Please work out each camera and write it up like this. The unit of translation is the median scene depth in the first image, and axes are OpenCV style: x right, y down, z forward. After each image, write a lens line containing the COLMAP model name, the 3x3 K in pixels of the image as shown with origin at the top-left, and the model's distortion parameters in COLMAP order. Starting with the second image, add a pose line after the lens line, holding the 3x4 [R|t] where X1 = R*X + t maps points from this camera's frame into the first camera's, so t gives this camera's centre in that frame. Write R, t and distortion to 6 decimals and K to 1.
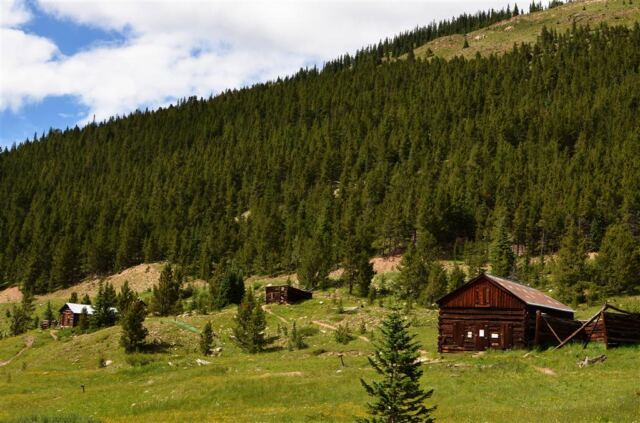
lens RADIAL K [[978.9, 0, 319.8], [0, 978.9, 210.7], [0, 0, 1]] dist [-0.151024, 0.000000]
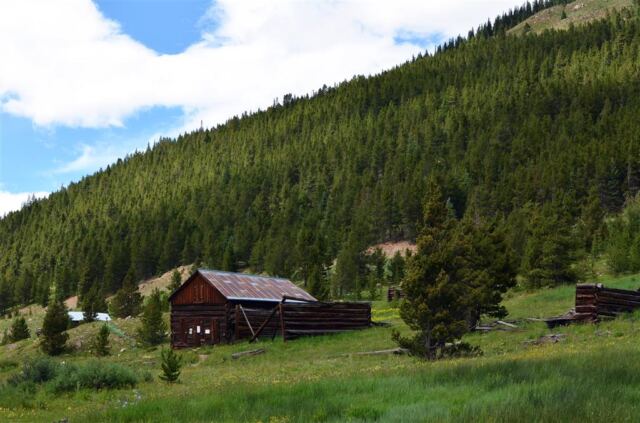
lens RADIAL K [[978.9, 0, 319.9], [0, 978.9, 211.7], [0, 0, 1]] dist [-0.151024, 0.000000]
pose [[0.982041, -0.073627, -0.173706, 0.140157], [0.075702, 0.997116, 0.005339, 0.002538], [0.172812, -0.018393, 0.984783, 0.009136]]
